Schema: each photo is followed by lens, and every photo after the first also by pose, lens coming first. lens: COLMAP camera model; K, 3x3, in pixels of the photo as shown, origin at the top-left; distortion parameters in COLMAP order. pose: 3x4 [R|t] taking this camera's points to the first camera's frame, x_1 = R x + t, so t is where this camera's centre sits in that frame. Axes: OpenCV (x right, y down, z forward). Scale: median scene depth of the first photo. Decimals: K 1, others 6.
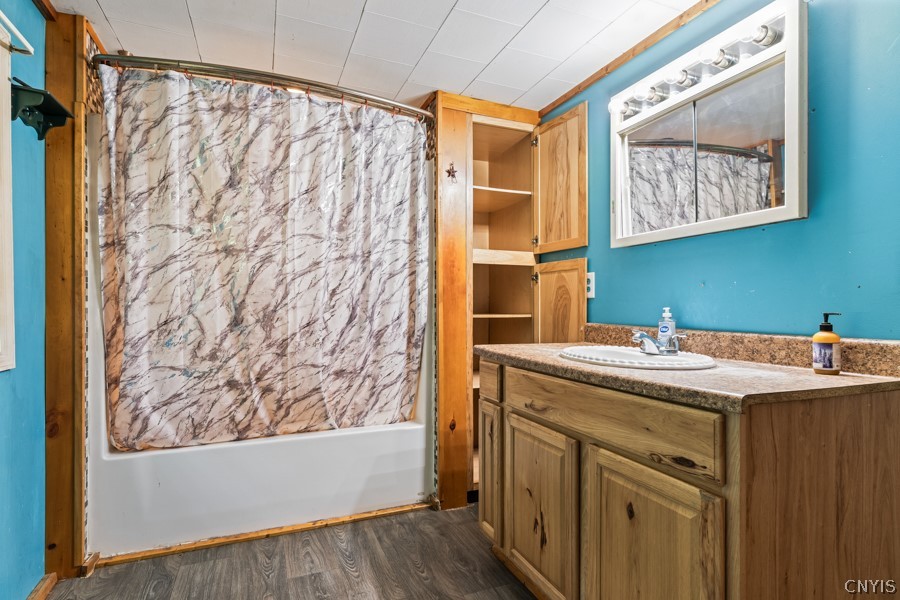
lens RADIAL K [[459.3, 0, 451.7], [0, 459.3, 305.4], [0, 0, 1]] dist [0.002542, -0.000793]
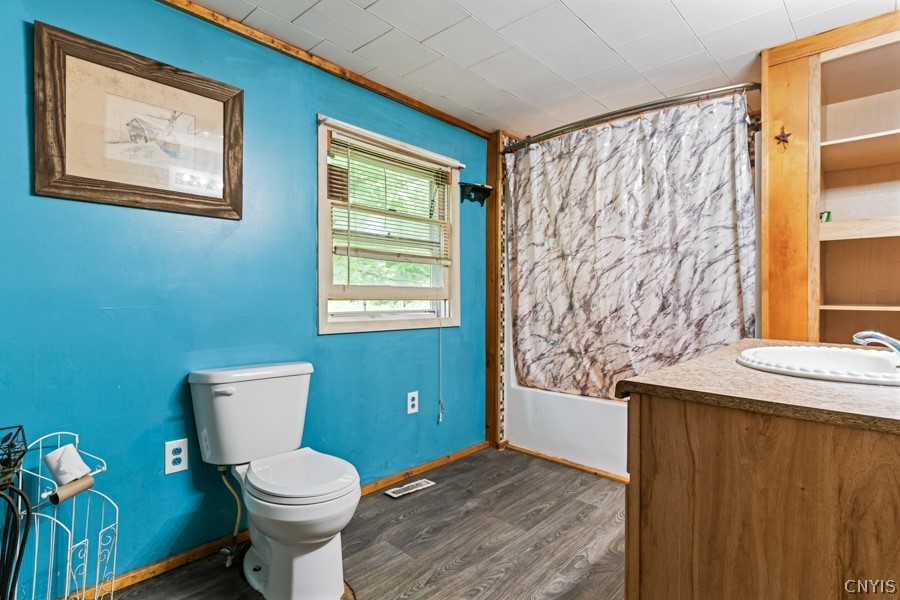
lens RADIAL K [[459.3, 0, 451.9], [0, 459.3, 296.5], [0, 0, 1]] dist [0.002542, -0.000793]
pose [[0.399440, -0.001461, -0.916758, 0.648335], [0.000032, 0.999999, -0.001579, 0.006949], [0.916759, 0.000601, 0.399439, 0.120633]]
